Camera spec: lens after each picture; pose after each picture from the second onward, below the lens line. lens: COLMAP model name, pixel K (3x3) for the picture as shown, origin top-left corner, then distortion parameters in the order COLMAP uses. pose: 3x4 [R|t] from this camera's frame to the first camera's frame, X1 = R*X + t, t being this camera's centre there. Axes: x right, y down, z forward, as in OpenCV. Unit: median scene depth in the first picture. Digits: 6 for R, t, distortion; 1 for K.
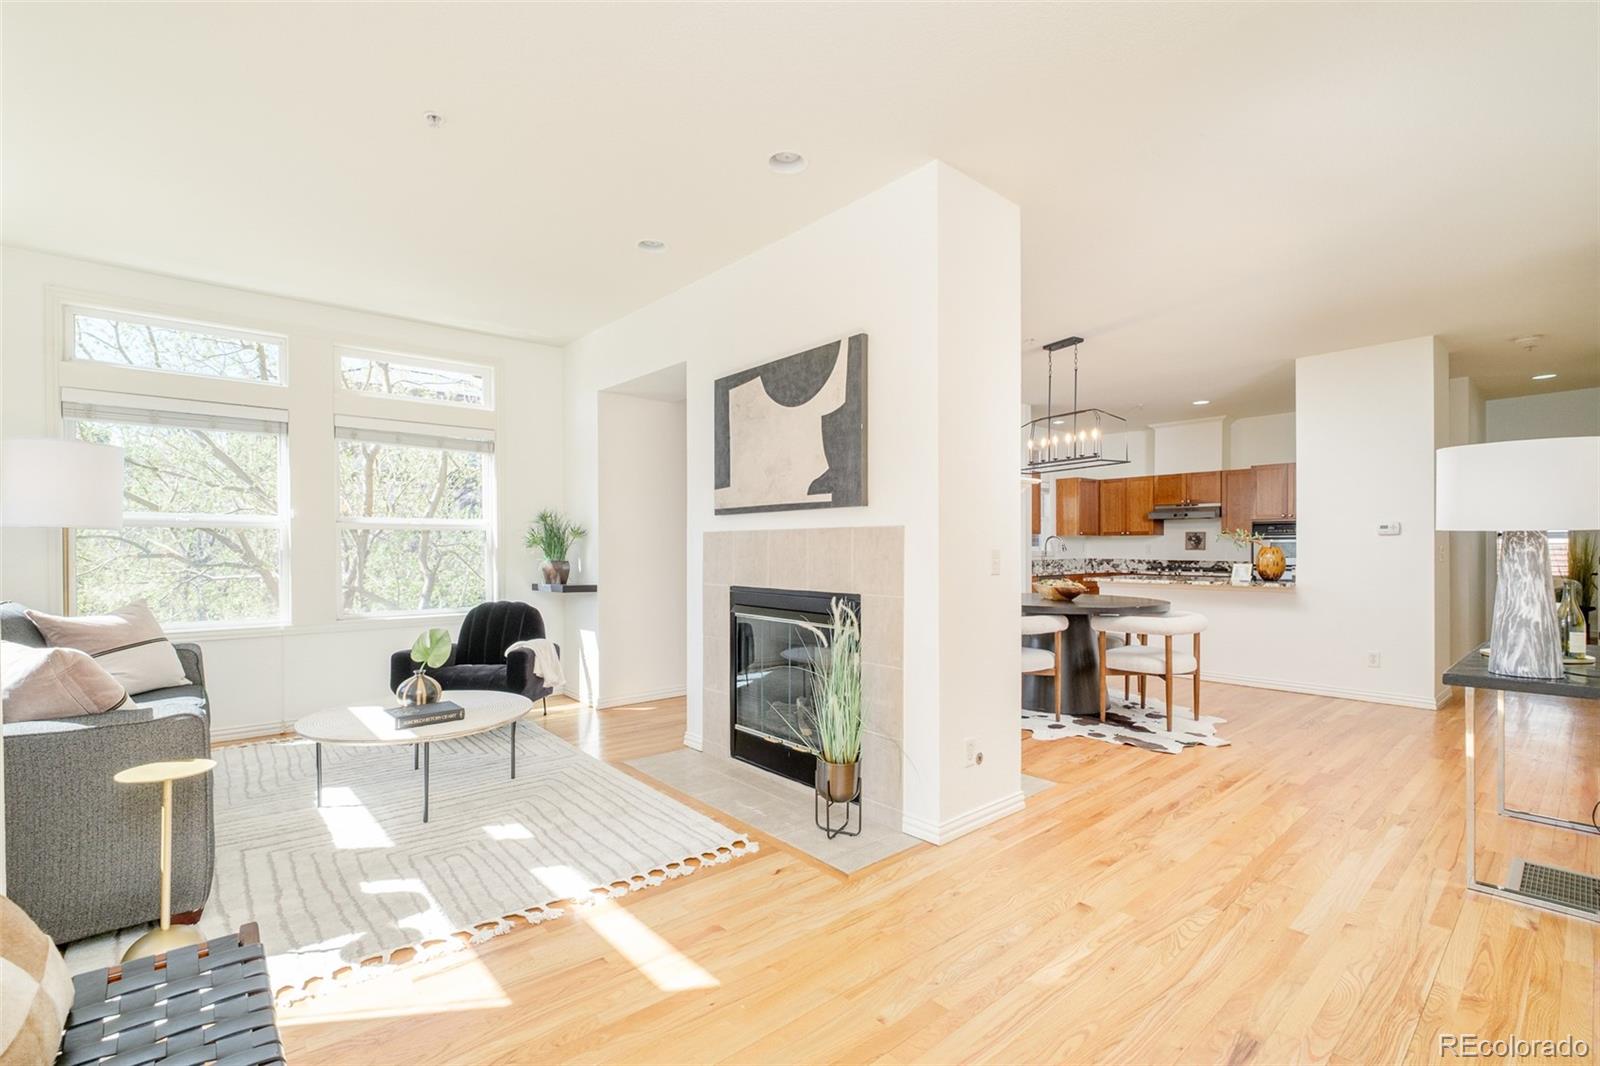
lens RADIAL K [[709.6, 0, 784.0], [0, 709.6, 551.2], [0, 0, 1]] dist [-0.006324, -0.000336]
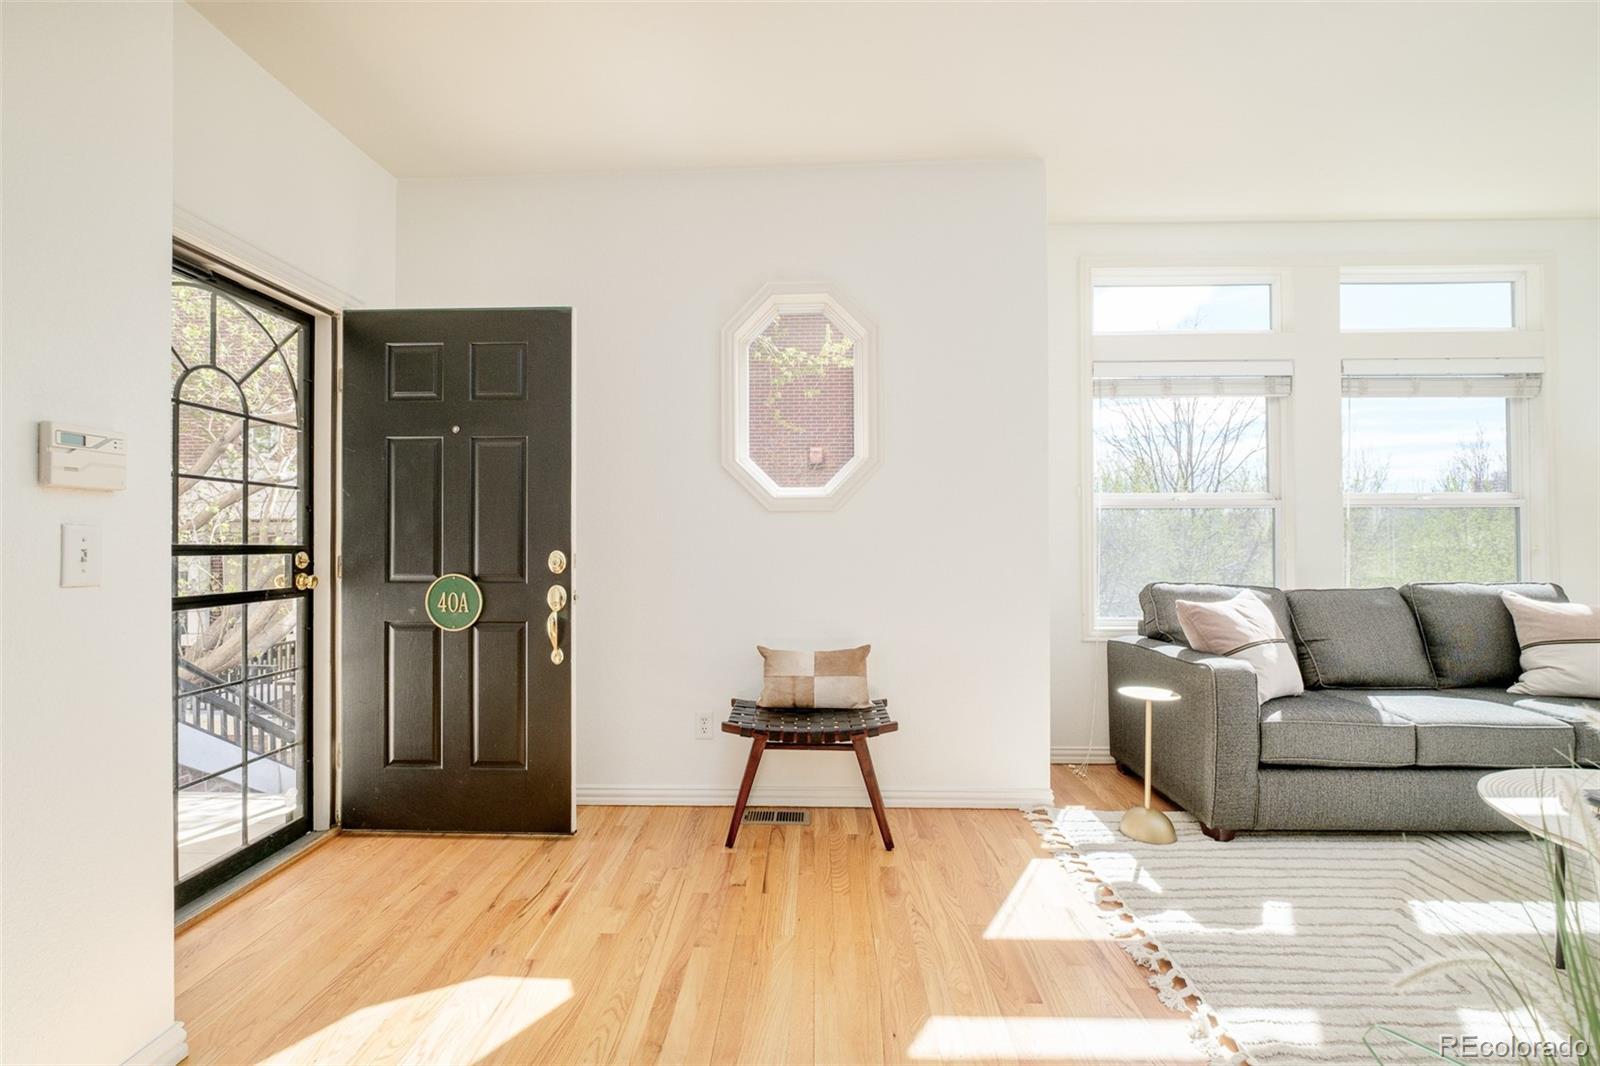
lens RADIAL K [[706.5, 0, 800.0], [0, 706.5, 533.0], [0, 0, 1]] dist [-0.003430, -0.000020]
pose [[-0.663015, -0.002974, -0.748600, 0.315219], [0.002654, 0.999976, -0.006324, 0.002815], [0.748602, -0.006180, -0.662991, 0.731532]]
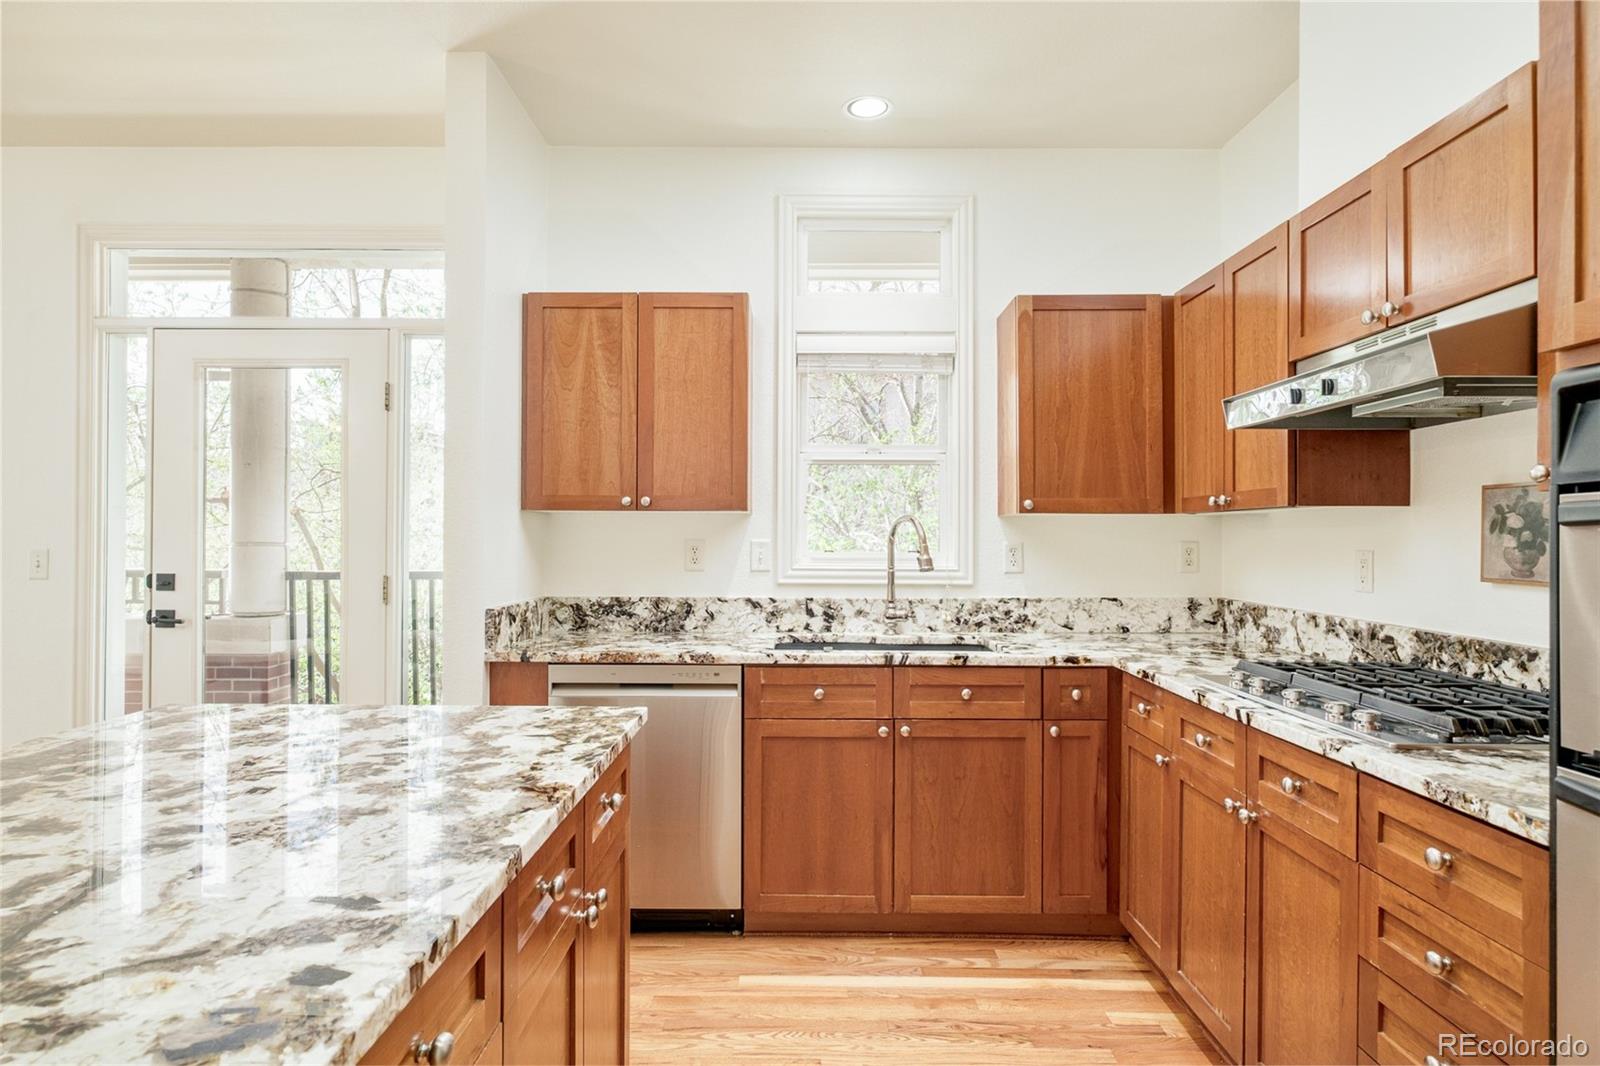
lens RADIAL K [[874.1, 0, 800.0], [0, 874.1, 533.0], [0, 0, 1]] dist [0.001047, 0.000431]
pose [[0.756781, -0.001773, -0.653666, 1.341652], [-0.006608, 0.999924, -0.010362, -0.025826], [0.653635, 0.012161, 0.756712, 1.644731]]
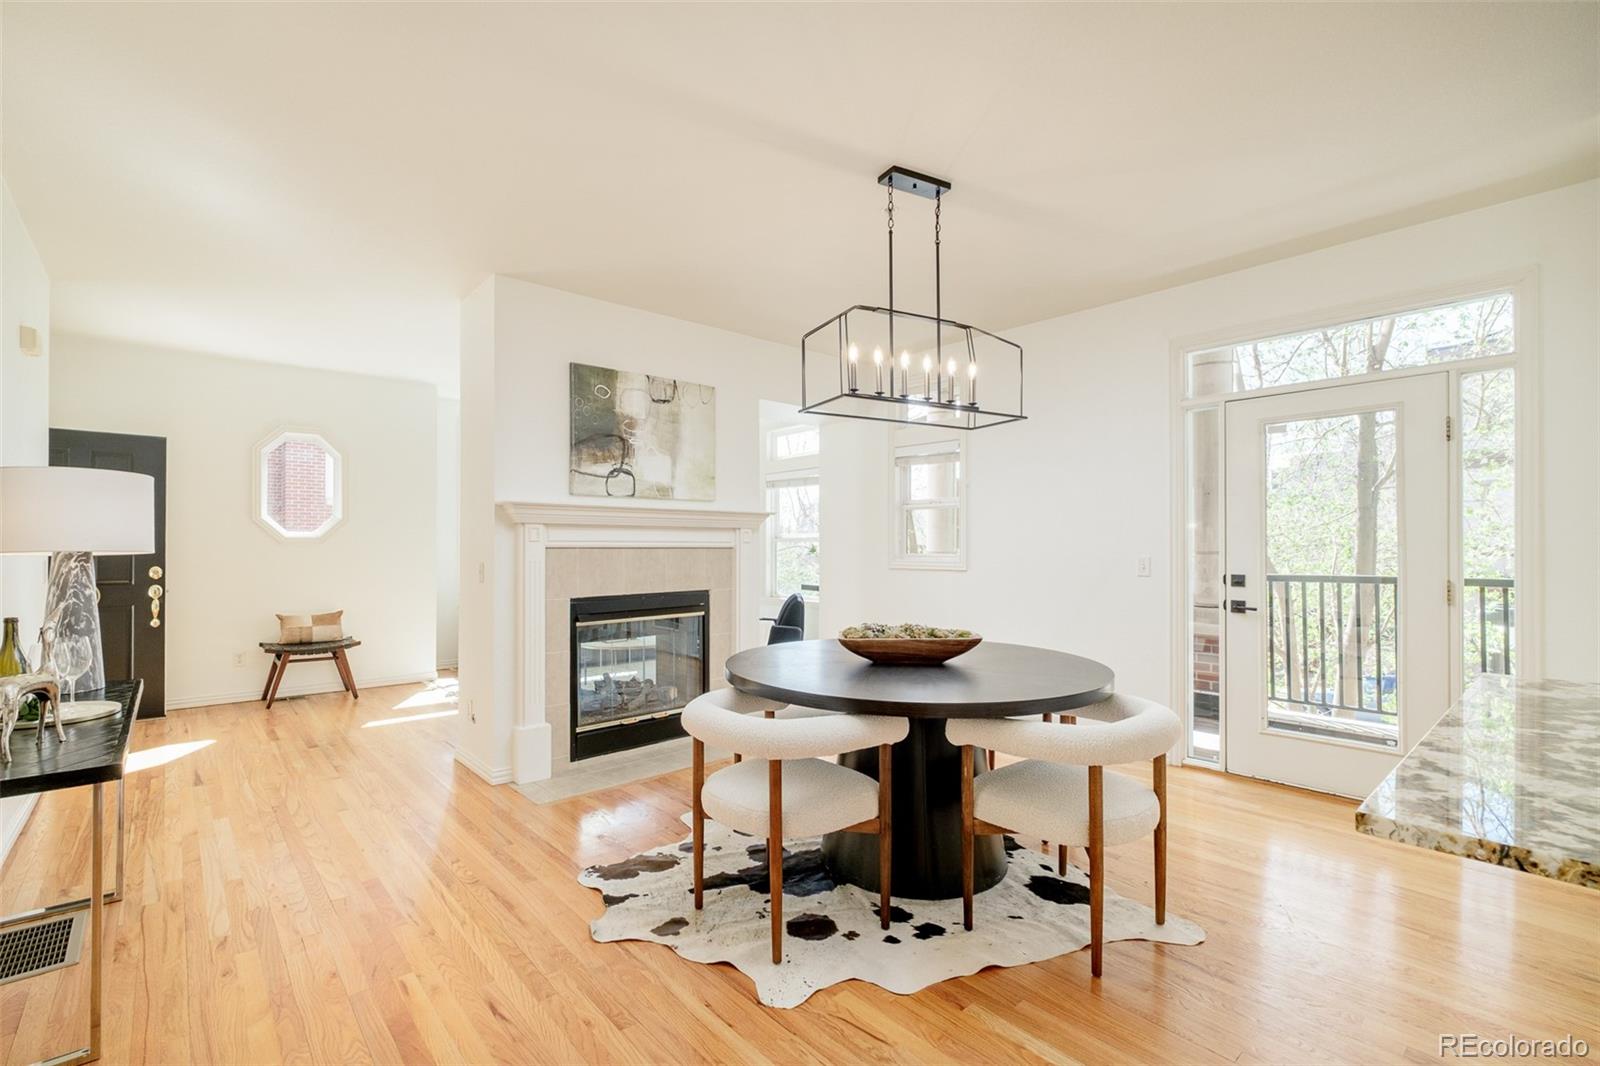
lens RADIAL K [[709.6, 0, 784.0], [0, 709.6, 551.2], [0, 0, 1]] dist [-0.006324, -0.000336]
pose [[0.009899, 0.007367, -0.999924, 1.283739], [-0.003549, 0.999967, 0.007332, -0.027918], [0.999945, 0.003476, 0.009924, 1.250932]]
